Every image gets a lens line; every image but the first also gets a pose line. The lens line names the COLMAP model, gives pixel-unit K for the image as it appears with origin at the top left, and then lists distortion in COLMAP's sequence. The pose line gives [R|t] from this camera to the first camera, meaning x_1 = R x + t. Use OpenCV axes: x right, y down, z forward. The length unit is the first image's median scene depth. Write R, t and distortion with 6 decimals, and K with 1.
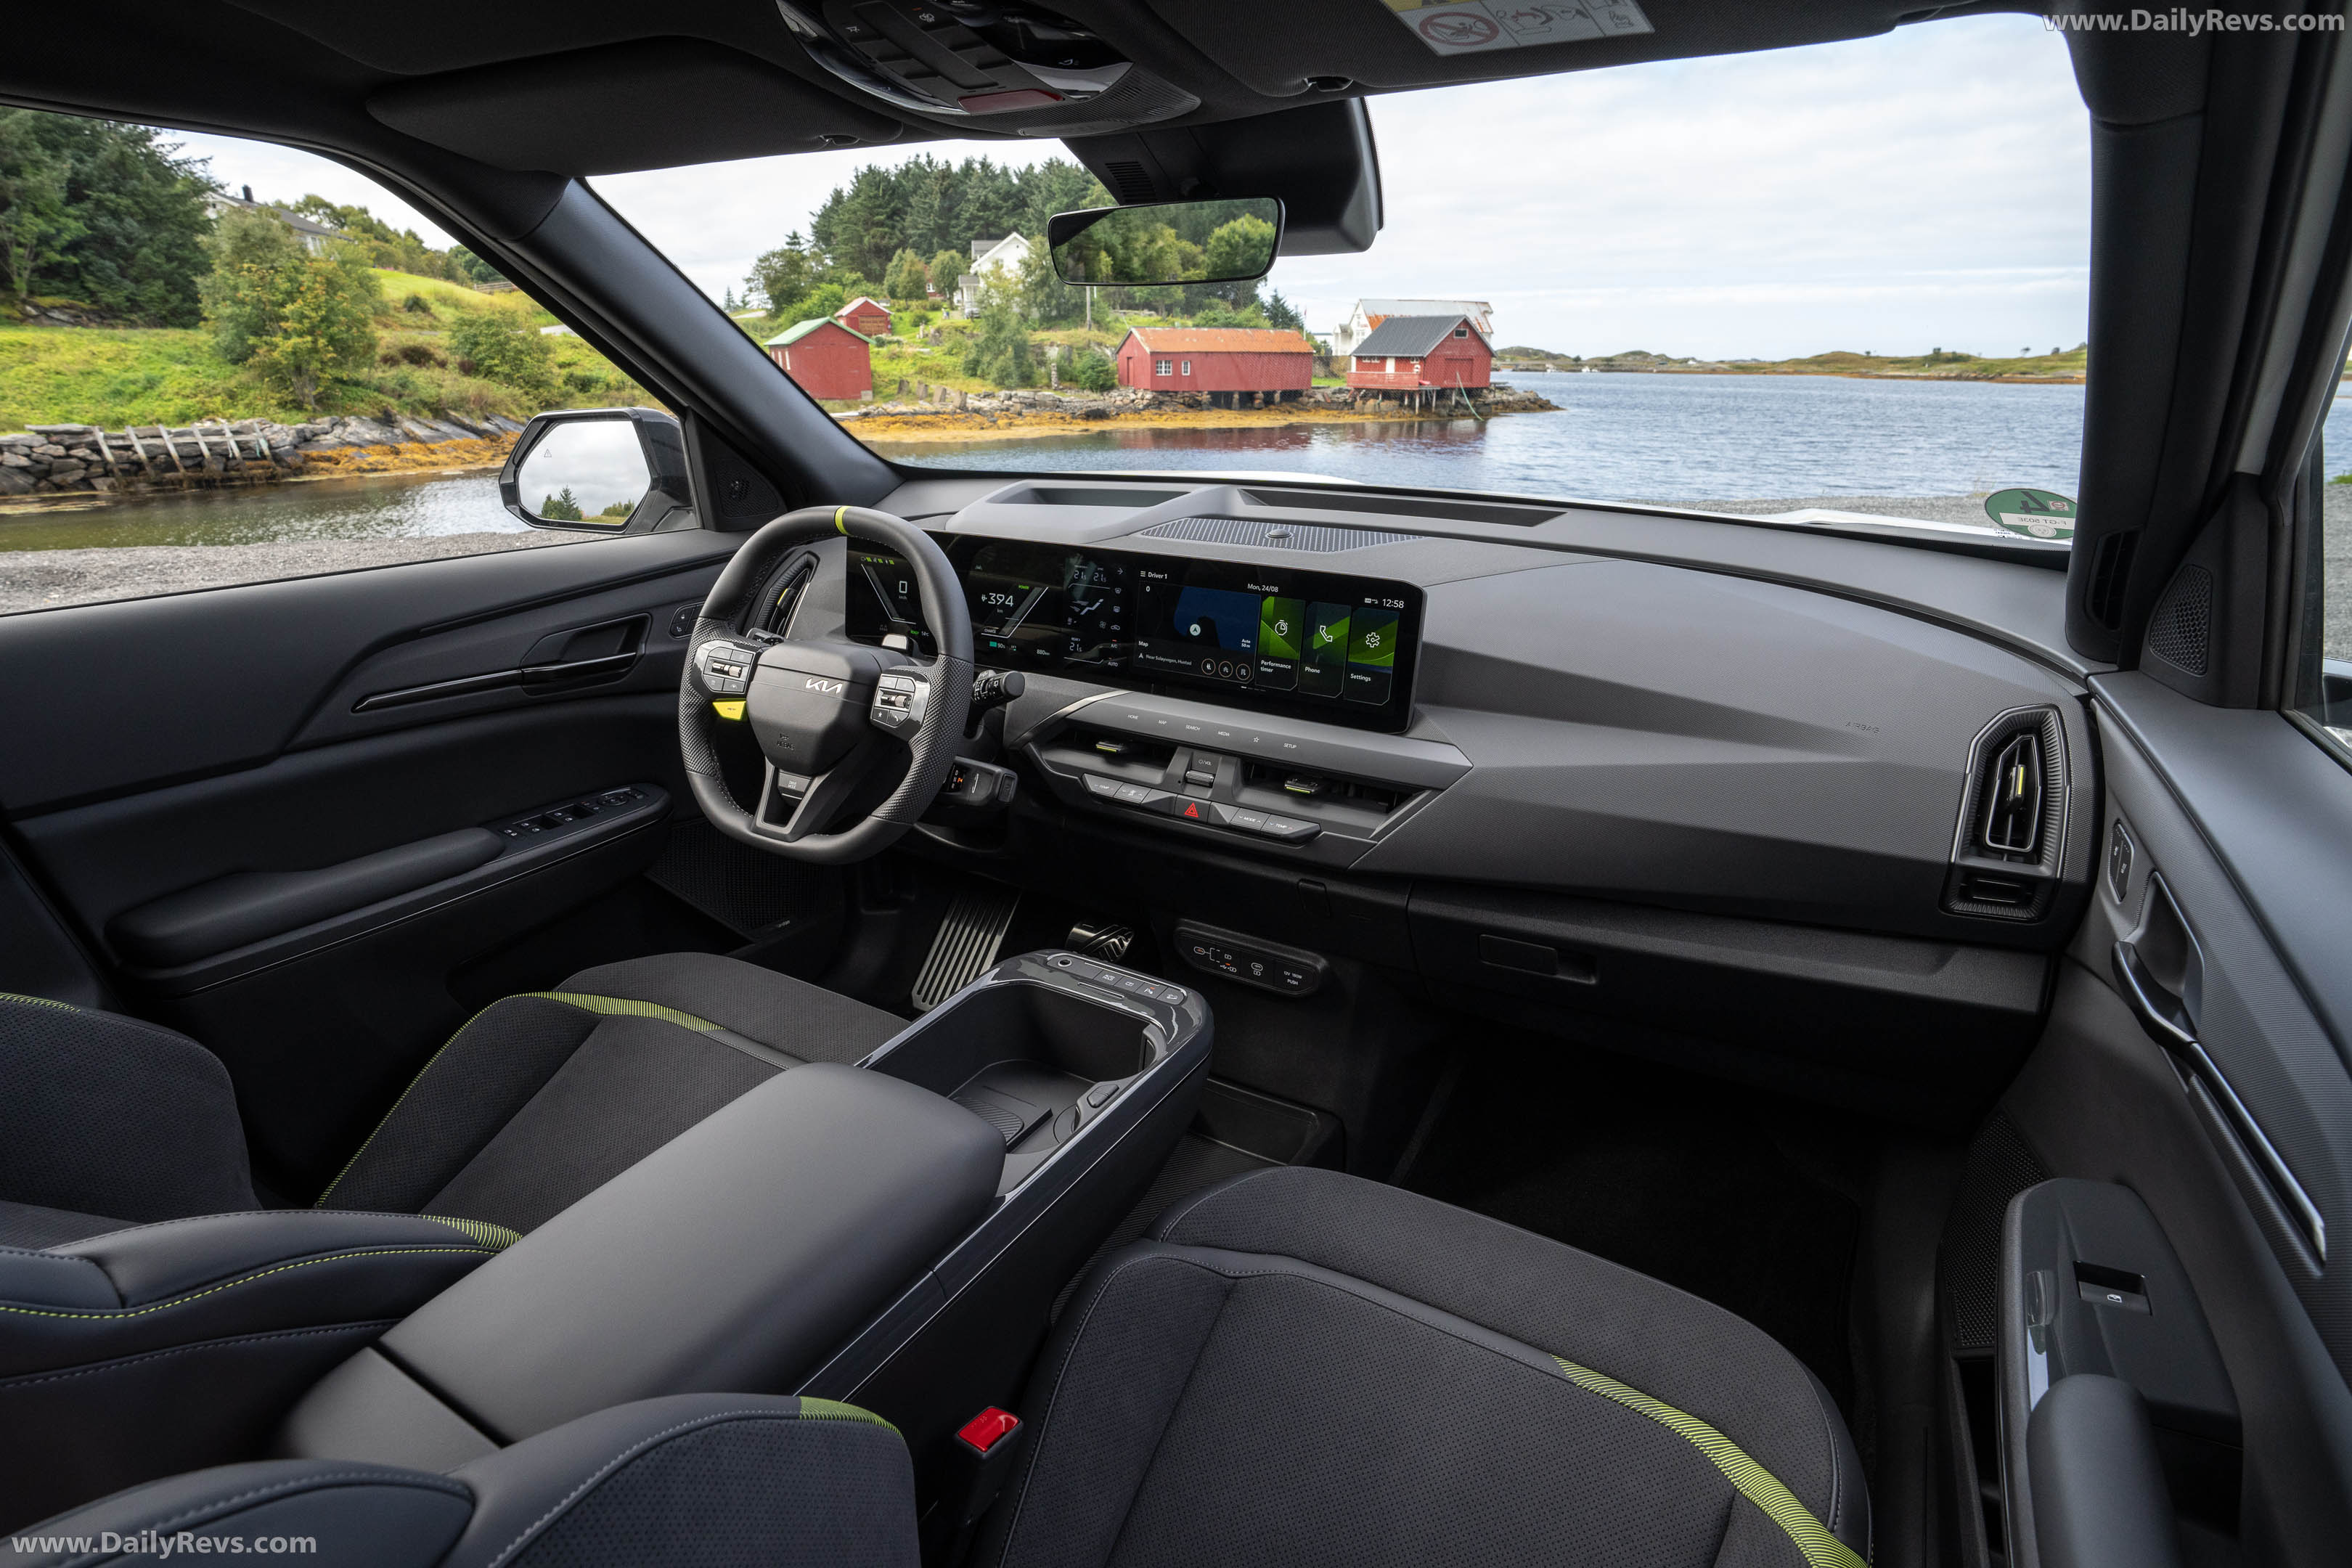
lens RADIAL K [[1207.9, 0, 1153.0], [0, 1207.9, 792.4], [0, 0, 1]] dist [-0.030961, 0.001002]
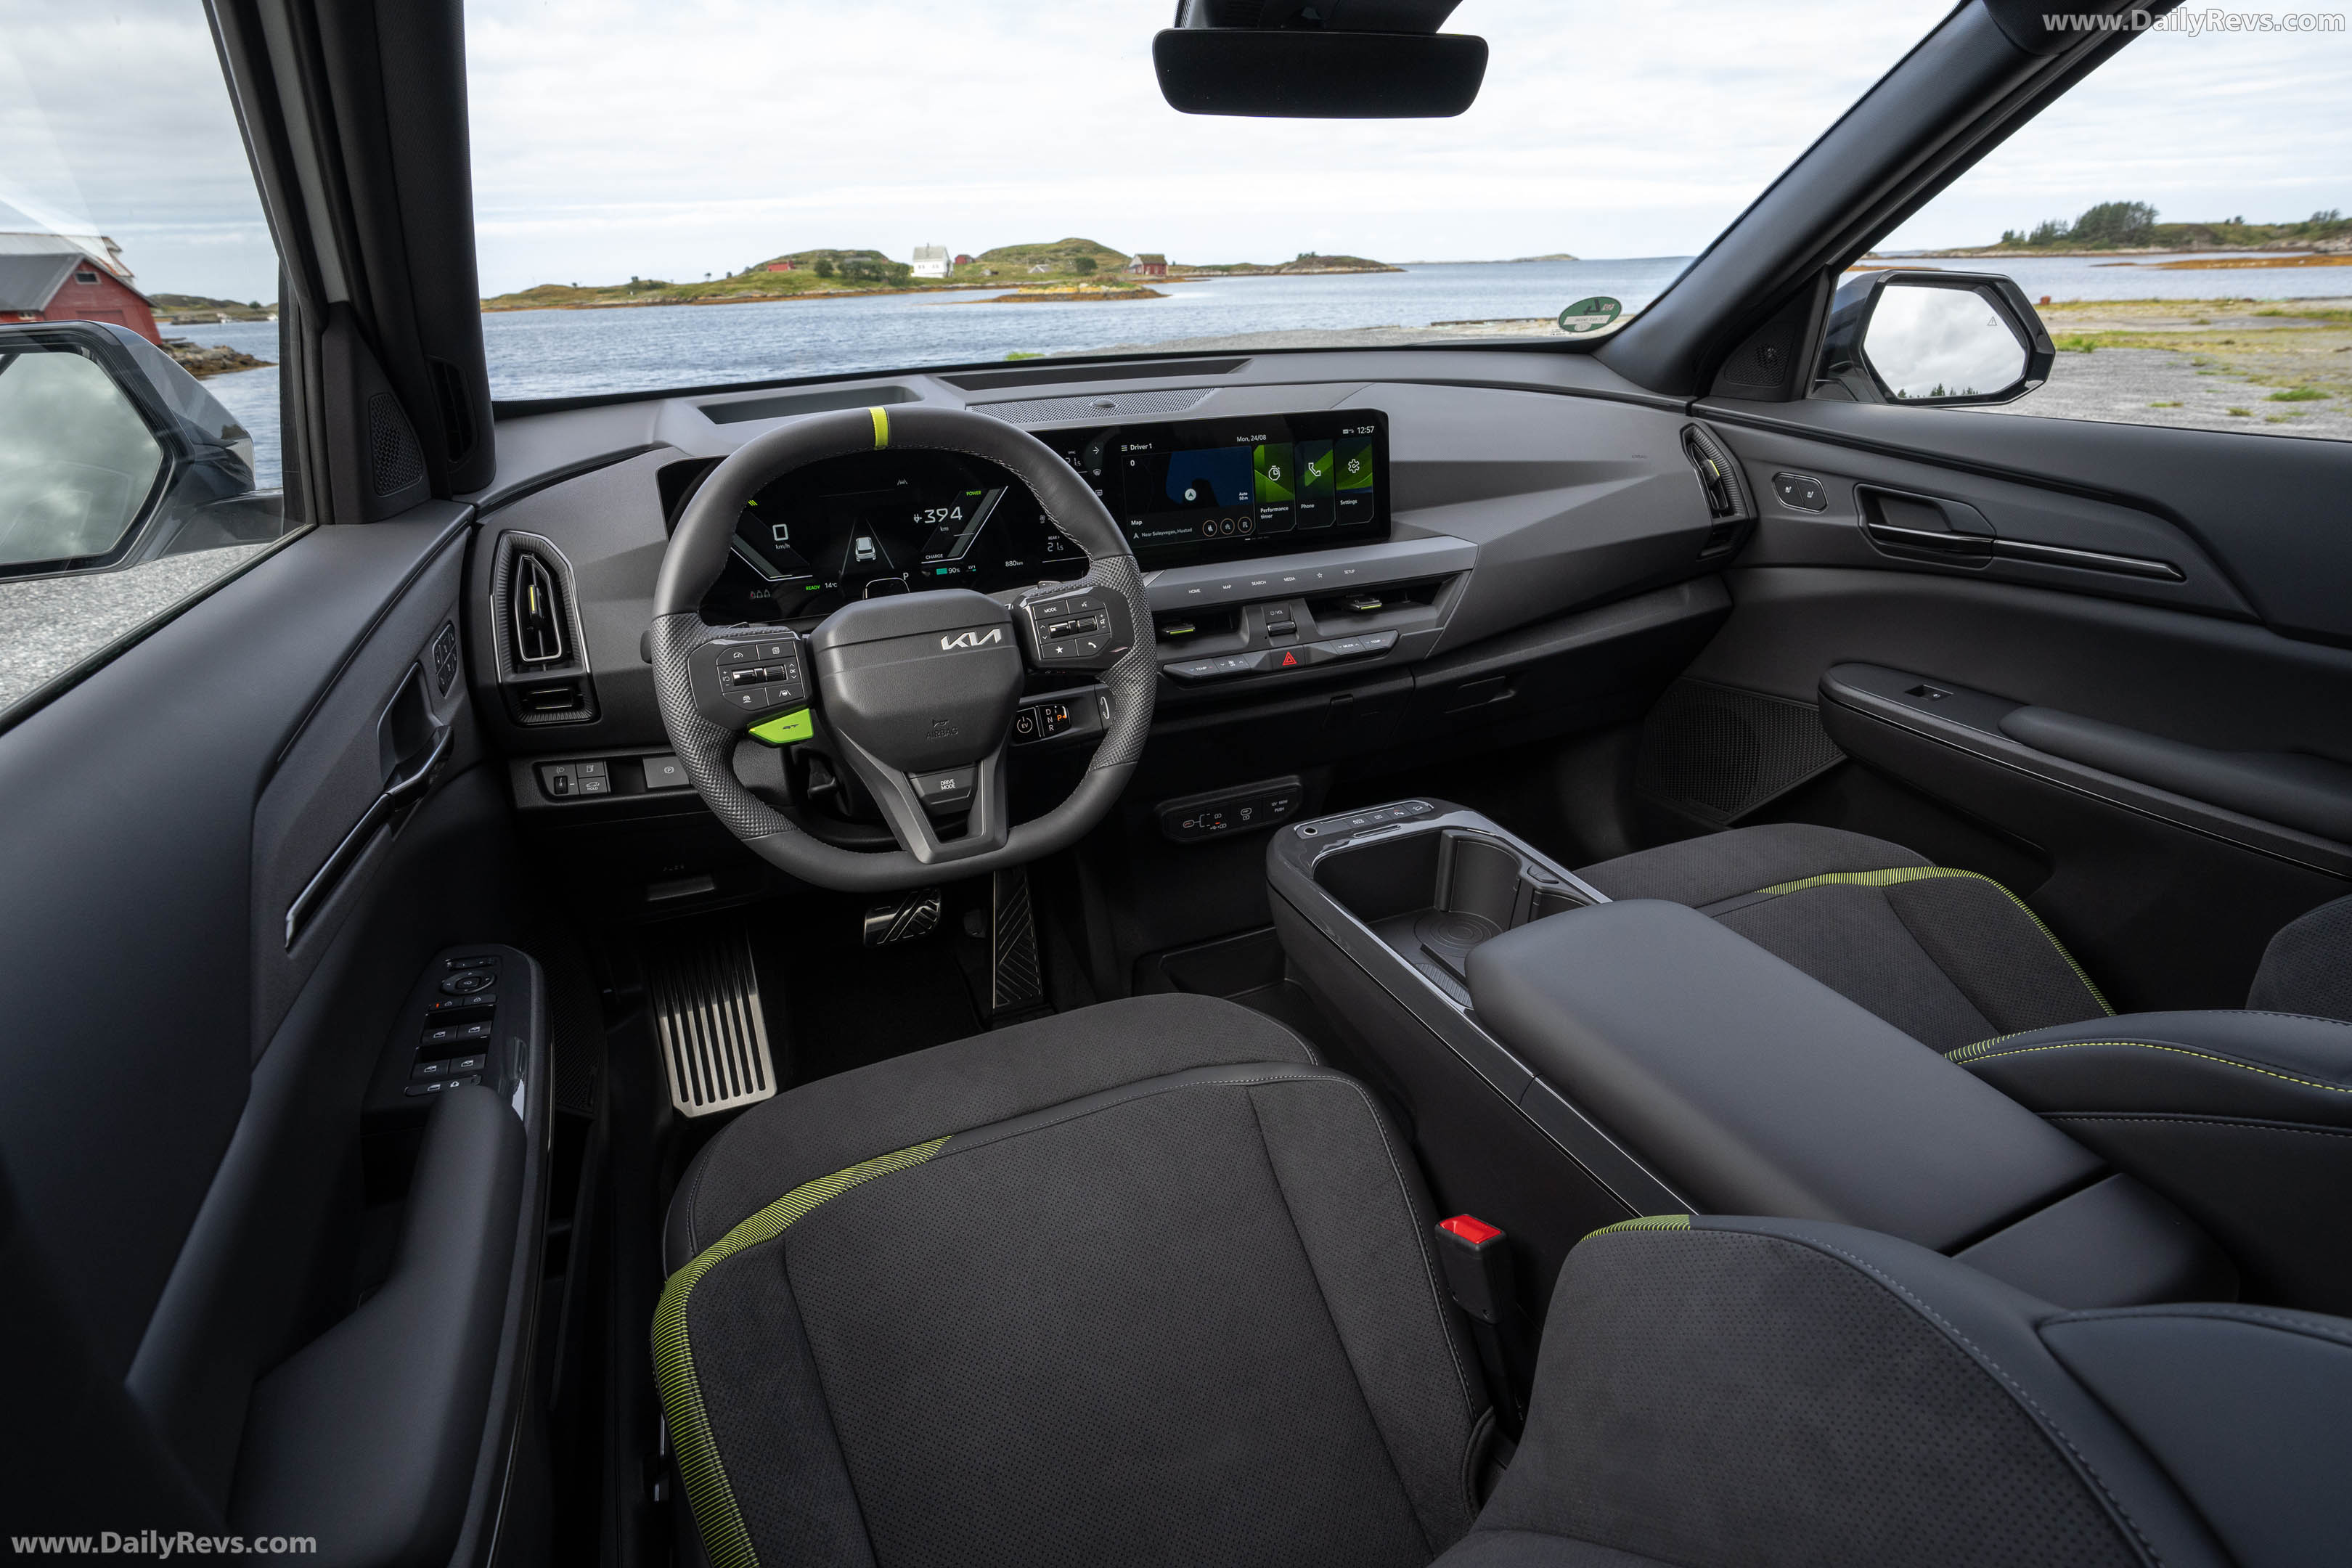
lens RADIAL K [[1175.1, 0, 1170.1], [0, 1175.1, 789.5], [0, 0, 1]] dist [-0.063308, 0.036714]
pose [[0.571561, -0.348974, 0.742654, -0.688083], [0.305048, 0.930559, 0.202500, -0.098288], [-0.761751, 0.110804, 0.638325, 0.387914]]
